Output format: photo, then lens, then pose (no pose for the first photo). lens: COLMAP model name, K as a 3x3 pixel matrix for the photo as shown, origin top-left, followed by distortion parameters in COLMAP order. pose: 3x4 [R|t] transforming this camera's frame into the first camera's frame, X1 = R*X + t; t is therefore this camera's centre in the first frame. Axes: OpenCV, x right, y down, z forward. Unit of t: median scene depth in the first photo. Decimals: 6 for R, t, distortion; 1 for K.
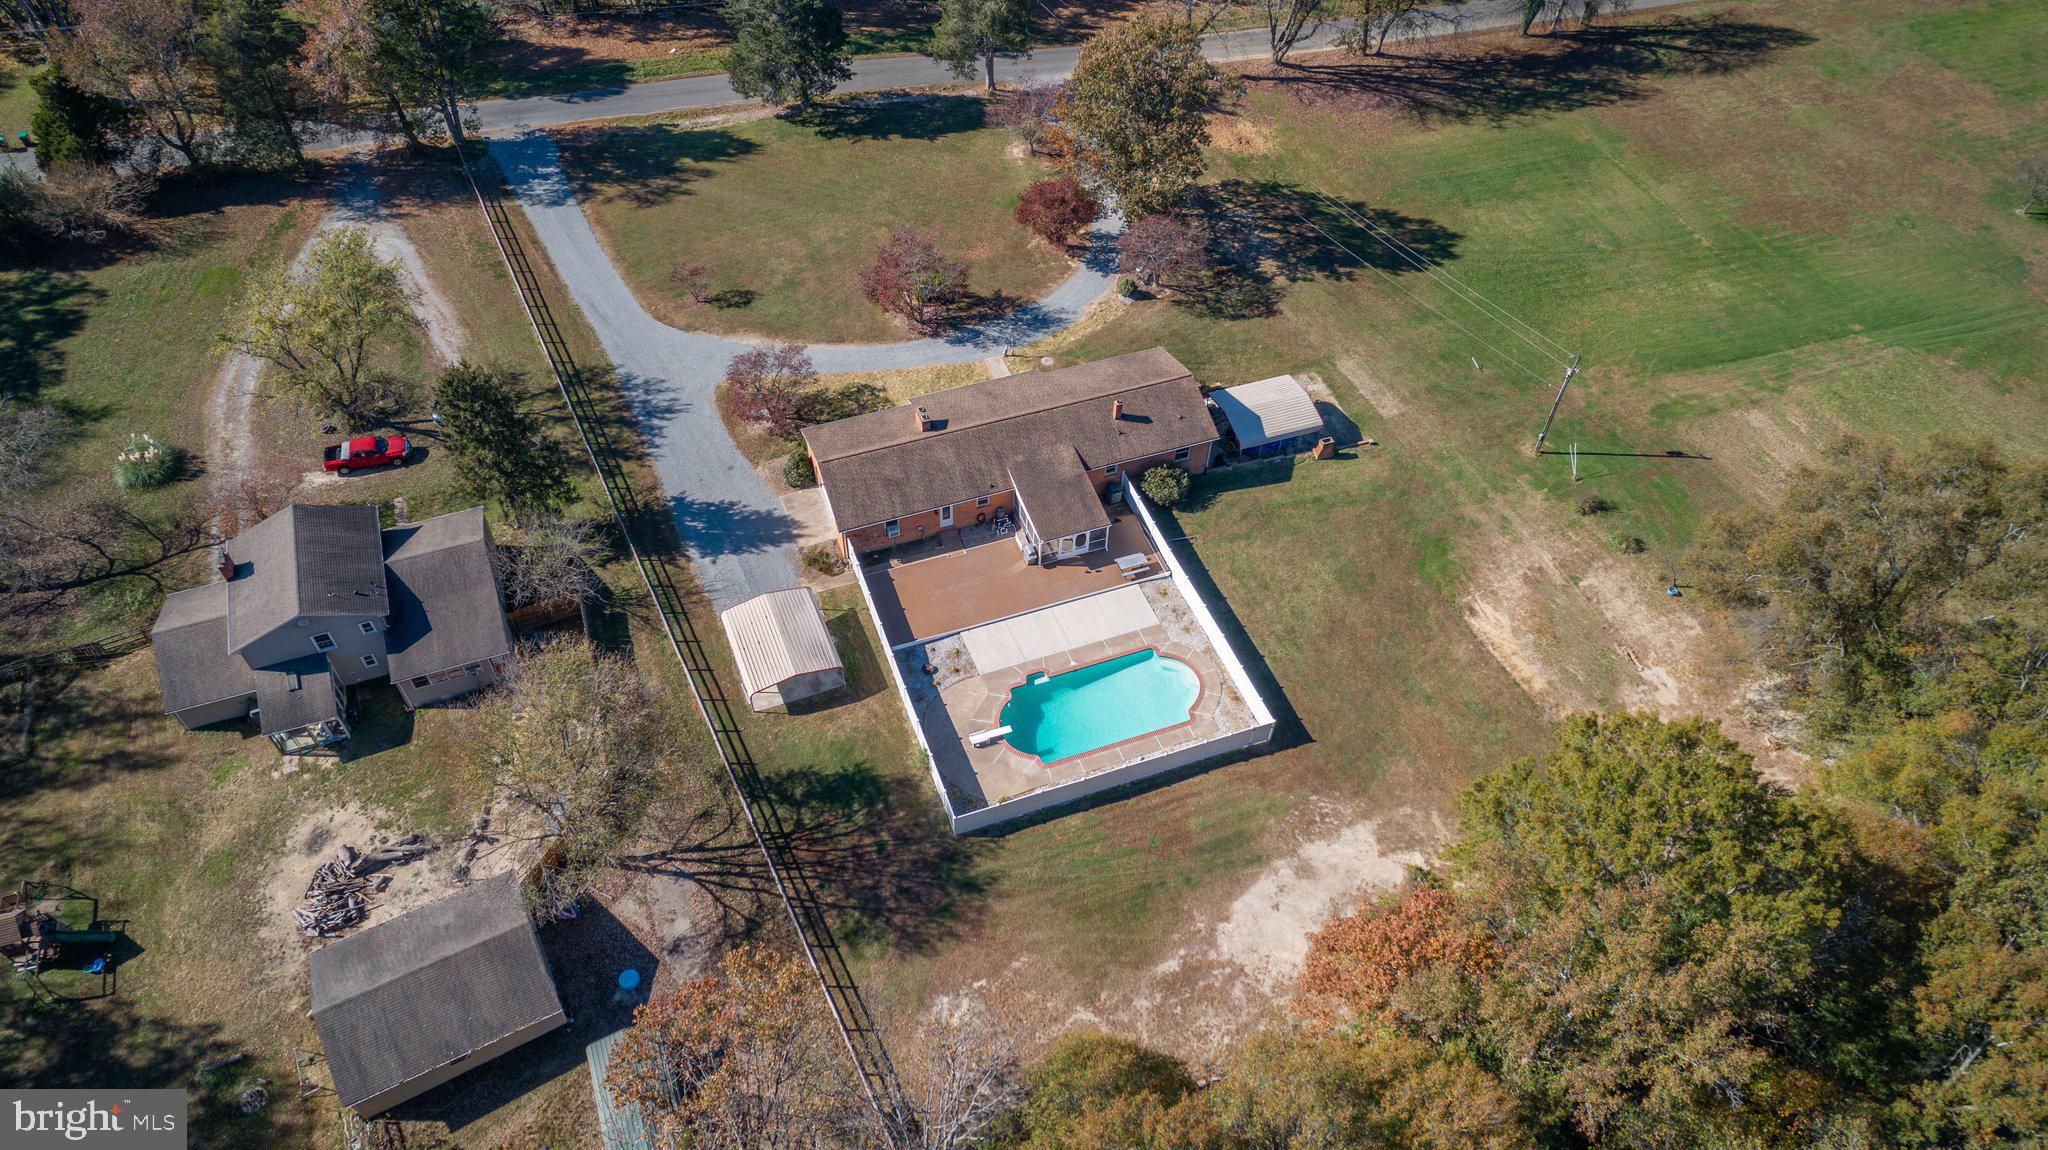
lens RADIAL K [[1388.4, 0, 1014.7], [0, 1388.4, 573.8], [0, 0, 1]] dist [-0.009149, 0.003915]
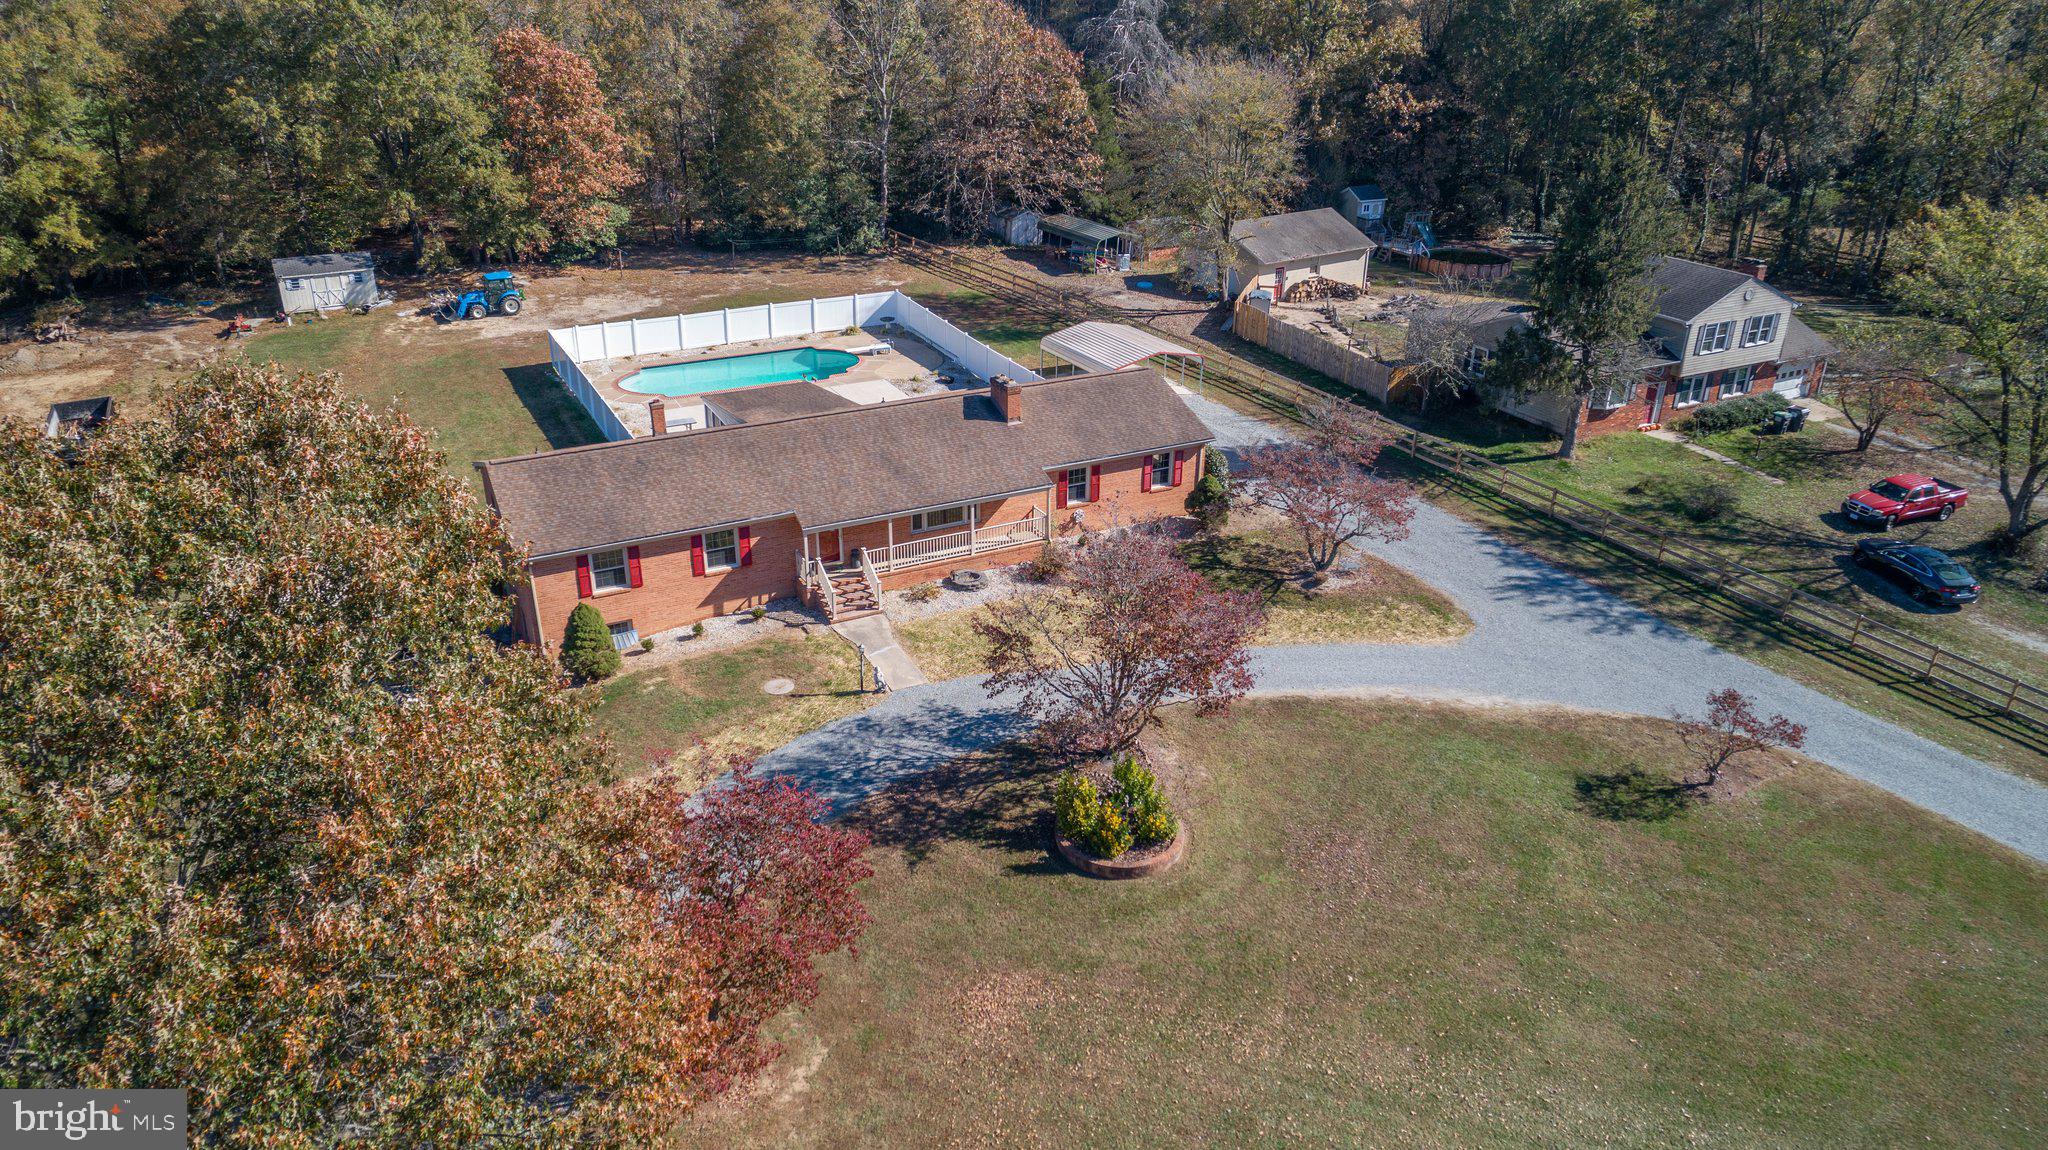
lens RADIAL K [[1386.7, 0, 1017.7], [0, 1386.7, 573.8], [0, 0, 1]] dist [-0.008573, 0.005191]
pose [[-0.991209, 0.022893, -0.130313, 0.006382], [-0.119757, 0.263478, 0.957203, -0.611739], [0.056248, 0.964394, -0.258420, 1.152090]]
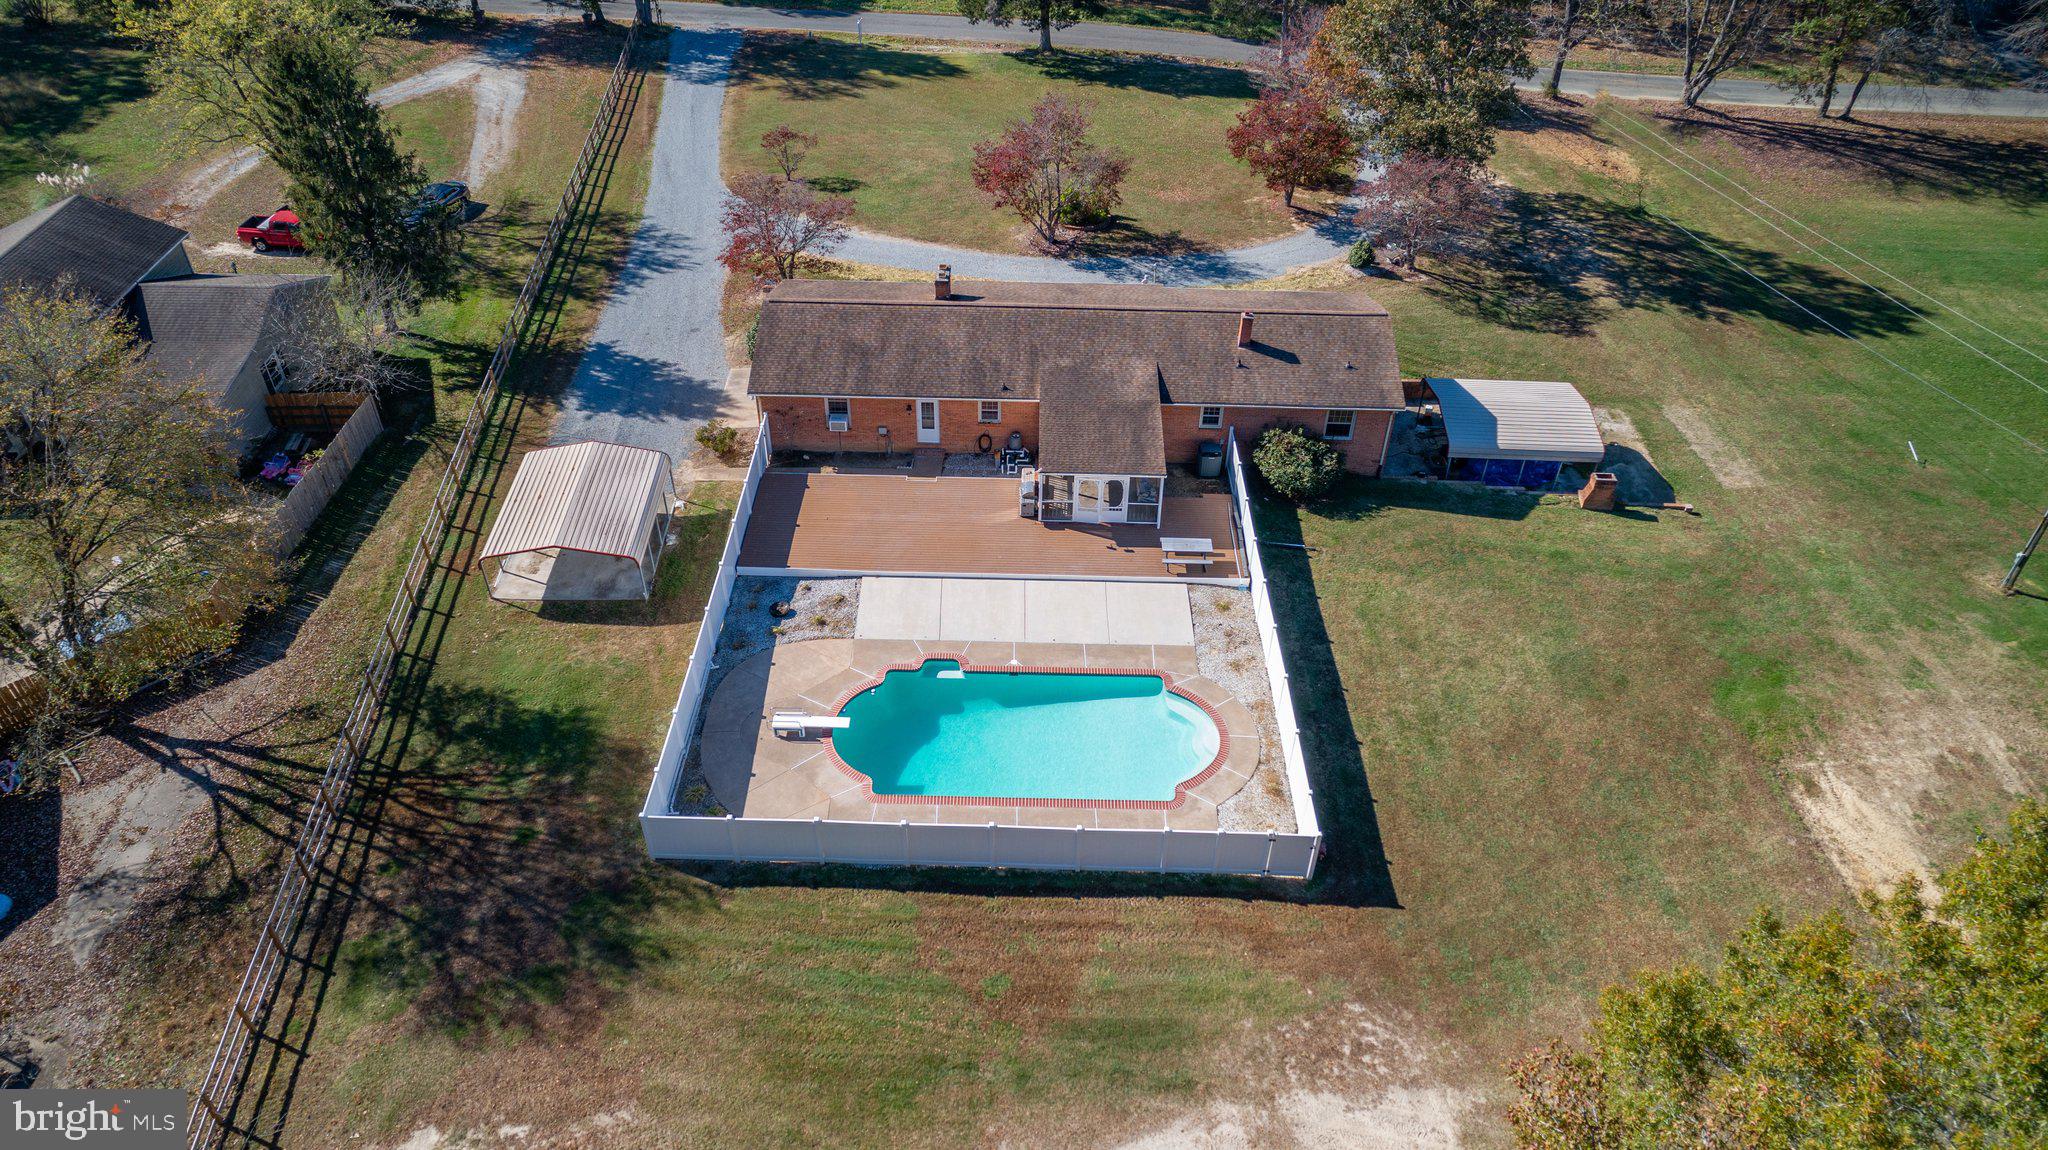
lens RADIAL K [[1379.3, 0, 1016.7], [0, 1379.3, 579.6], [0, 0, 1]] dist [-0.006994, 0.005193]
pose [[0.932889, 0.223351, -0.282546, 0.168989], [-0.271855, 0.951256, -0.145628, 0.099148], [0.236248, 0.212666, 0.948135, 0.400835]]
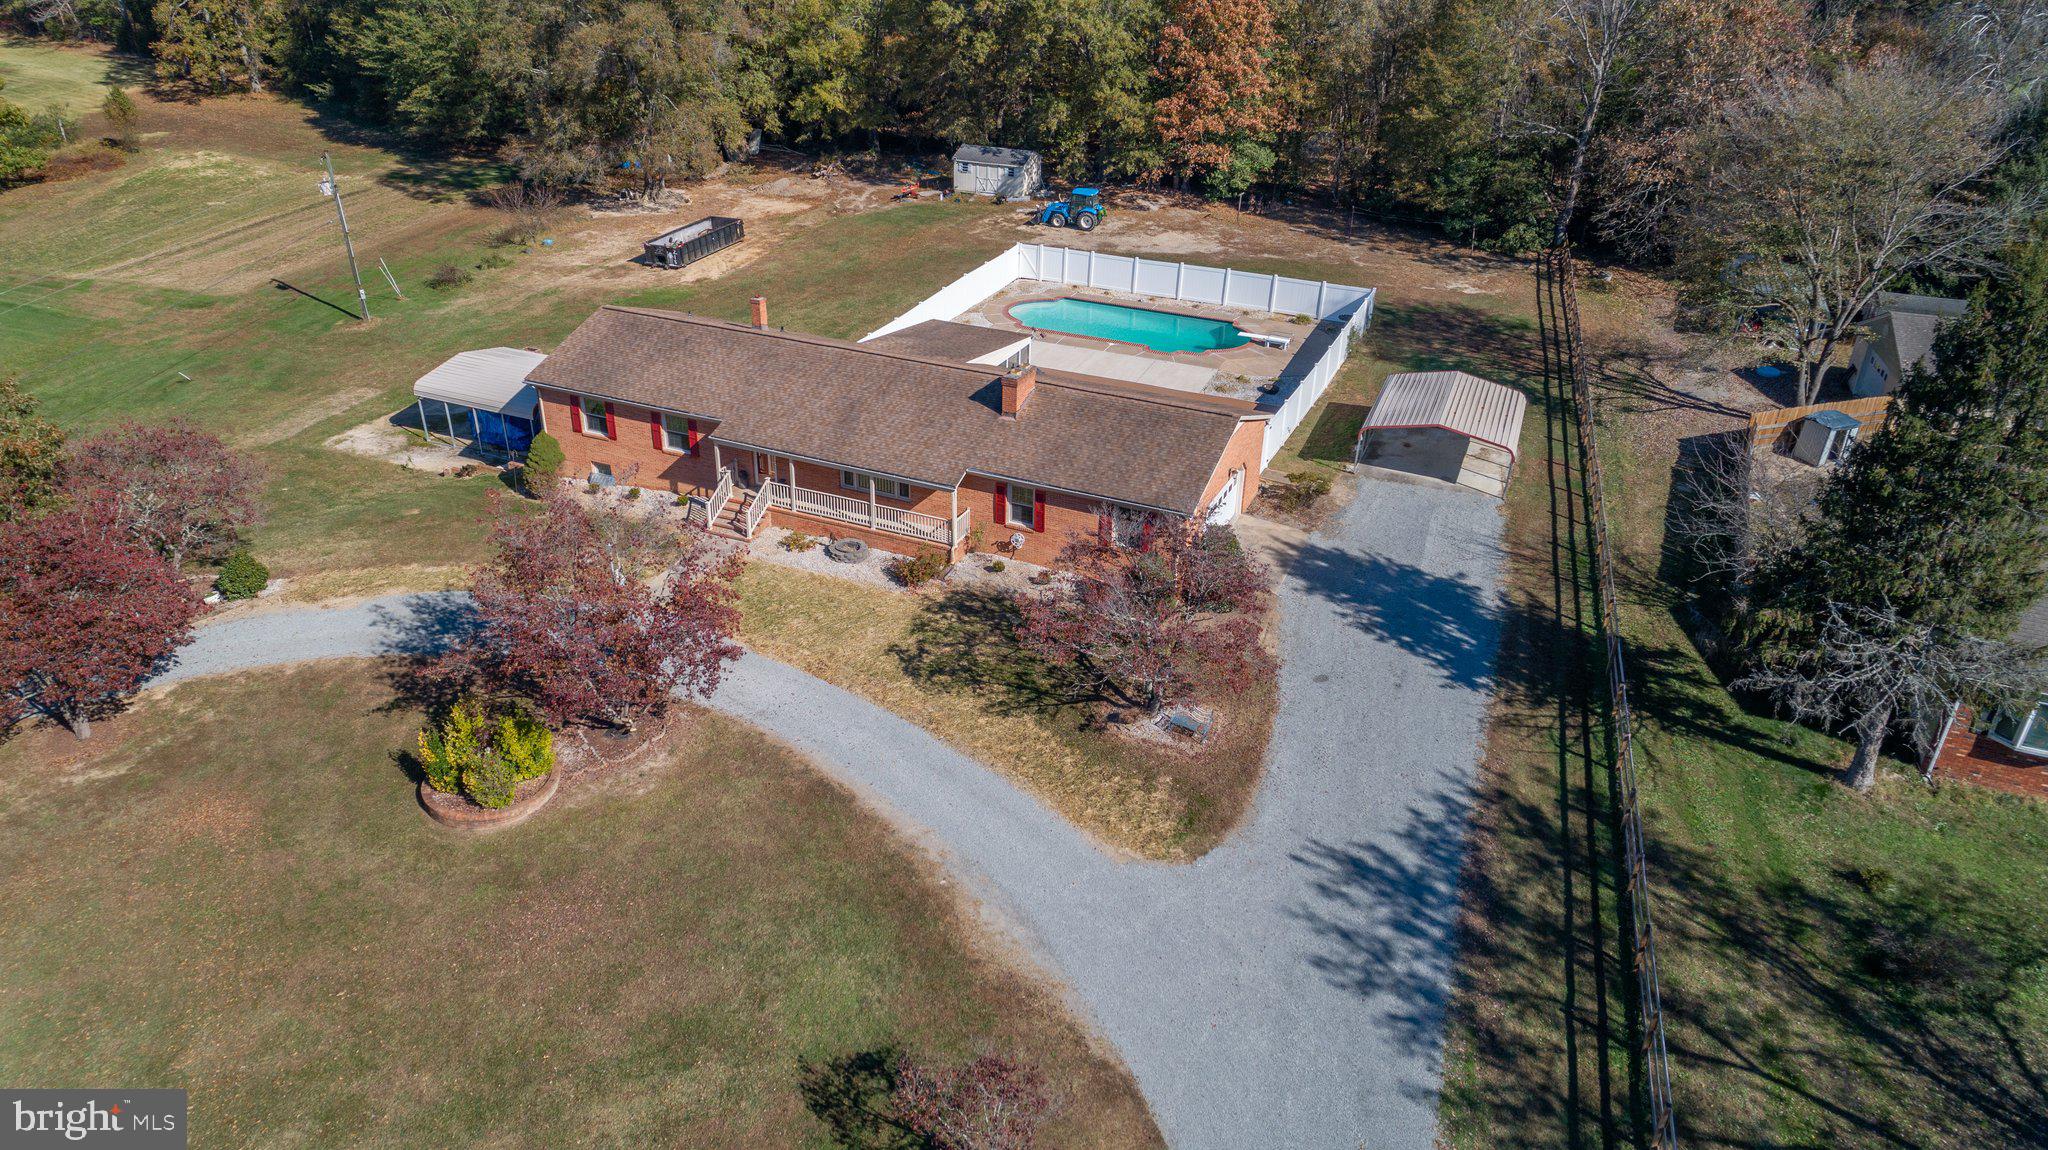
lens RADIAL K [[1386.7, 0, 1017.7], [0, 1386.7, 573.8], [0, 0, 1]] dist [-0.008573, 0.005191]
pose [[-0.713827, -0.358811, 0.601419, -0.381132], [0.510968, 0.320433, 0.797643, -0.474632], [-0.478917, 0.876686, -0.045393, 1.021893]]
